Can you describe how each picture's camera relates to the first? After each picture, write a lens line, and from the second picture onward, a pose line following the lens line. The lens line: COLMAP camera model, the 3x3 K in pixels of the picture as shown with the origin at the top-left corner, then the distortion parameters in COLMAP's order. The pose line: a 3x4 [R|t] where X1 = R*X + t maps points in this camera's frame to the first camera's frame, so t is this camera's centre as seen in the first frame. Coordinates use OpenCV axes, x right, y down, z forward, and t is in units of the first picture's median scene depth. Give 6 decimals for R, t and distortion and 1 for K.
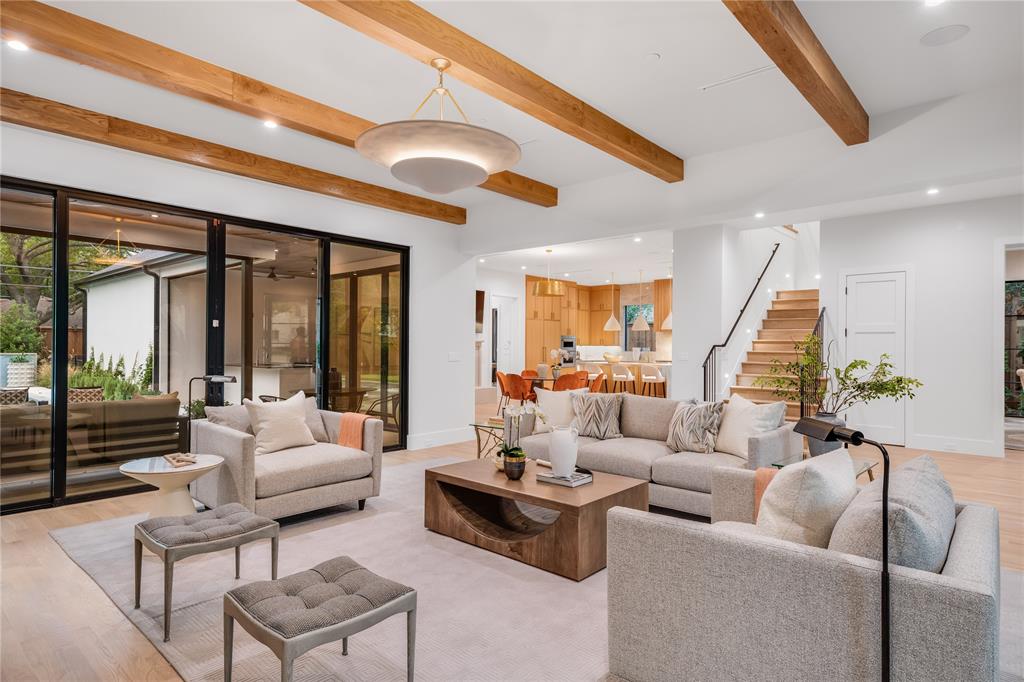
lens RADIAL K [[553.3, 0, 533.4], [0, 553.3, 343.2], [0, 0, 1]] dist [0.017368, 0.000165]
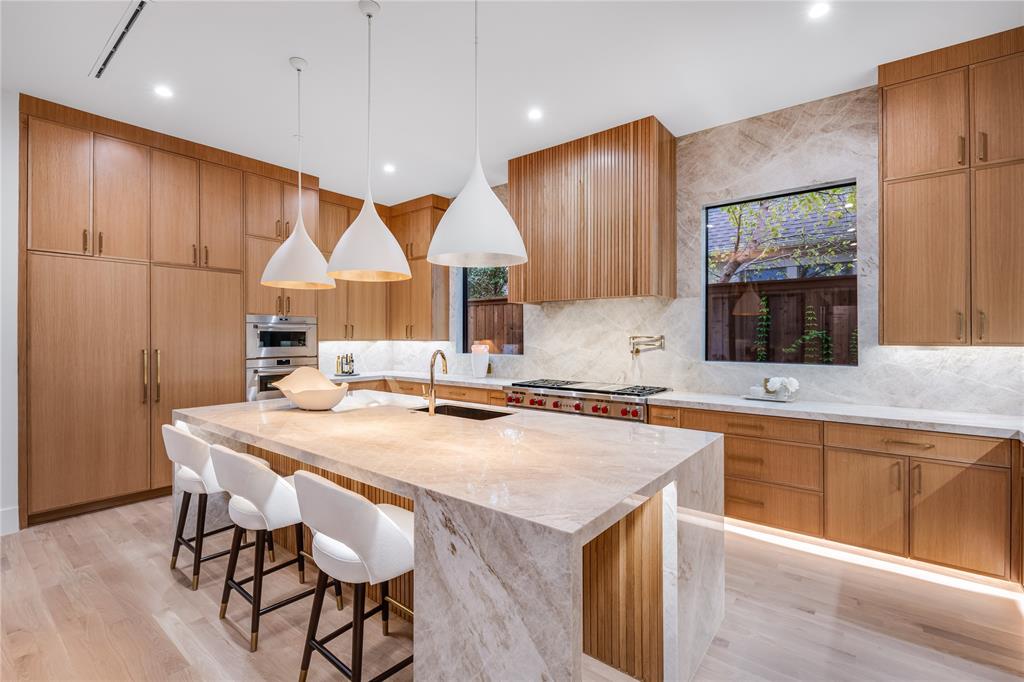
lens RADIAL K [[456.9, 0, 510.7], [0, 456.9, 335.7], [0, 0, 1]] dist [0.006357, -0.000129]
pose [[0.999632, -0.006597, 0.026308, 0.337395], [0.006485, 0.999970, 0.004335, -0.000464], [-0.026335, -0.004163, 0.999644, 1.120482]]
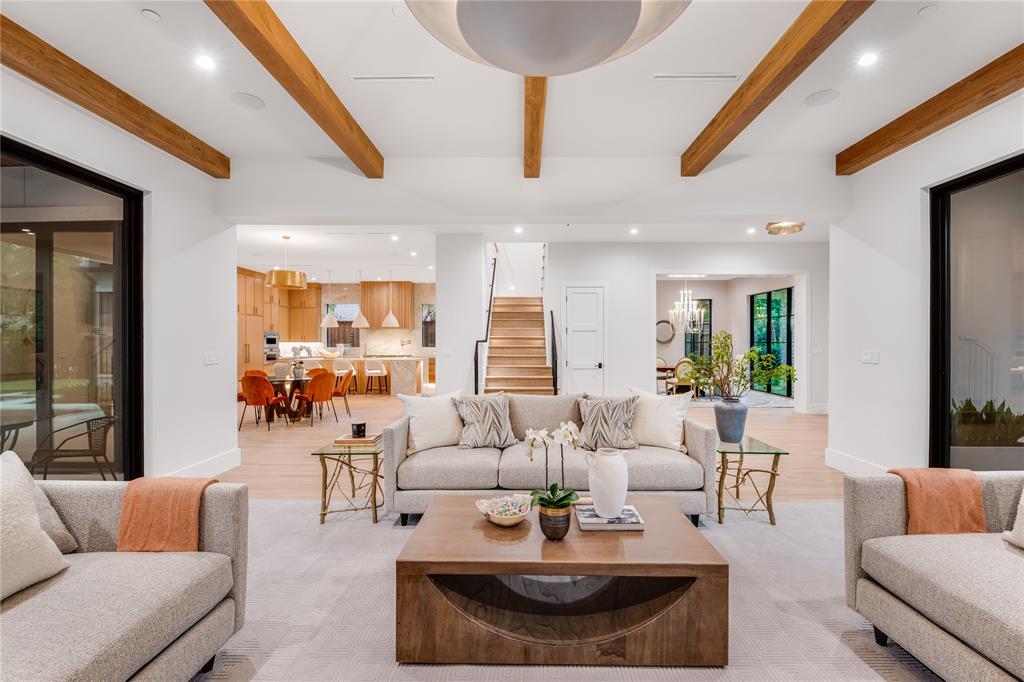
lens RADIAL K [[438.4, 0, 515.7], [0, 438.4, 344.0], [0, 0, 1]] dist [-0.000071, -0.000654]
pose [[0.772692, -0.009574, 0.634709, -0.149850], [0.003305, 0.999933, 0.011060, 0.000577], [-0.634772, -0.006448, 0.772672, 0.225395]]
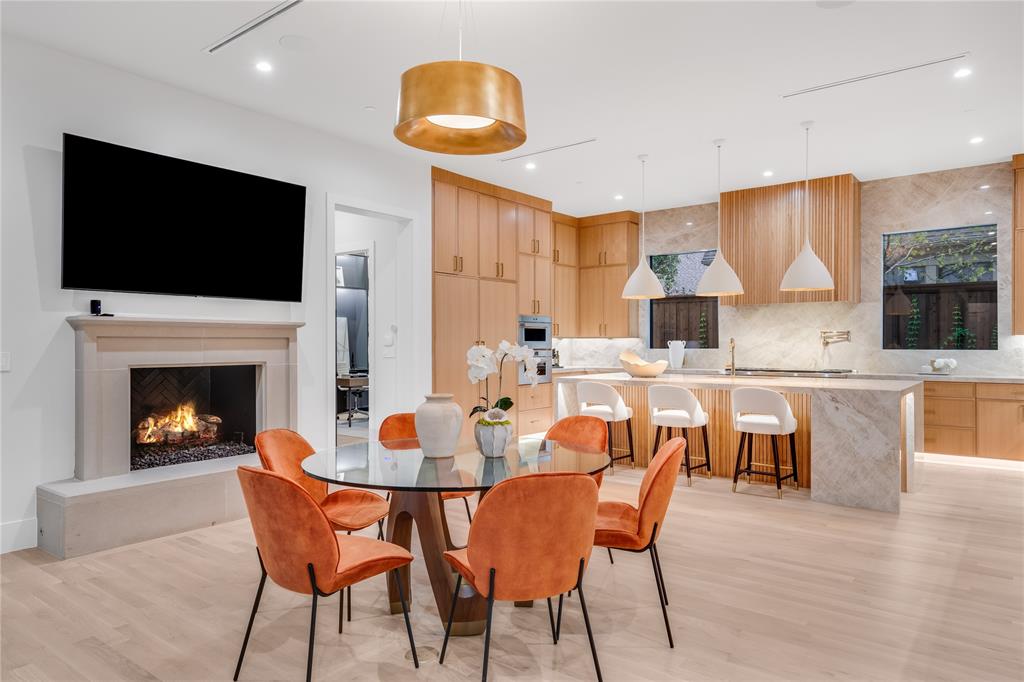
lens RADIAL K [[642.1, 0, 523.6], [0, 642.1, 343.8], [0, 0, 1]] dist [0.033537, 0.000614]
pose [[0.998876, -0.007950, 0.046731, 0.046416], [0.007630, 0.999946, 0.007007, 0.009605], [-0.046784, -0.006643, 0.998883, 0.756629]]
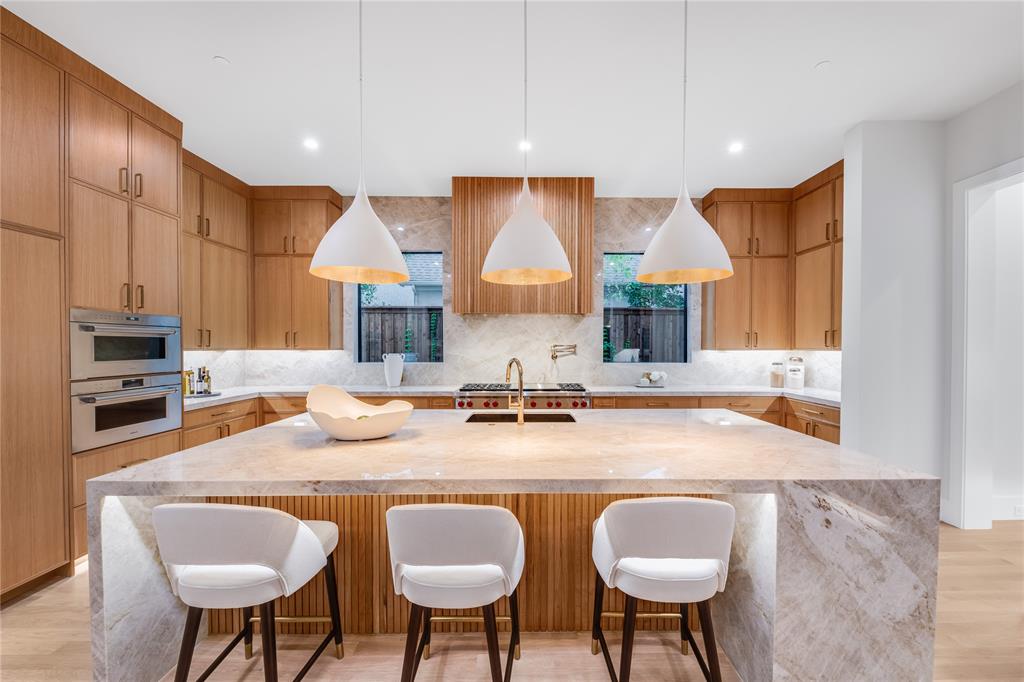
lens RADIAL K [[368.9, 0, 533.2], [0, 368.9, 349.6], [0, 0, 1]] dist [-0.001278, -0.000380]
pose [[0.757688, -0.012766, 0.652492, 0.149443], [0.000482, 0.999819, 0.019003, -0.000282], [-0.652616, -0.014084, 0.757558, 1.233852]]
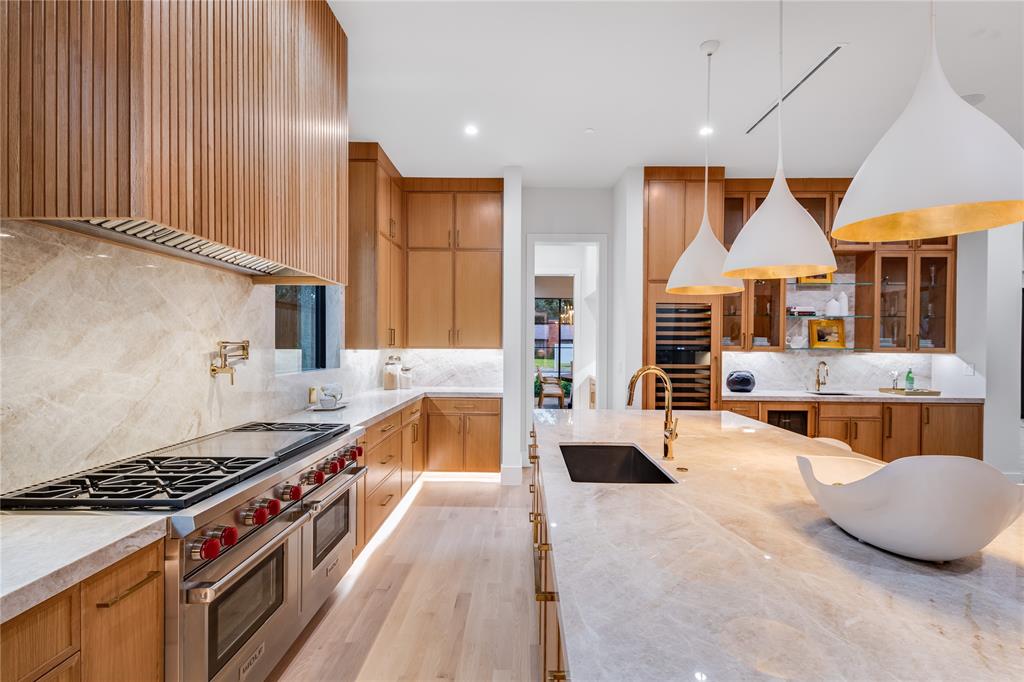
lens RADIAL K [[476.6, 0, 516.5], [0, 476.6, 348.5], [0, 0, 1]] dist [0.015415, 0.000123]
pose [[-0.636756, -0.015058, 0.770918, 0.171782], [-0.010573, 0.999886, 0.010797, 0.001803], [-0.770993, -0.001276, -0.636843, 1.608290]]
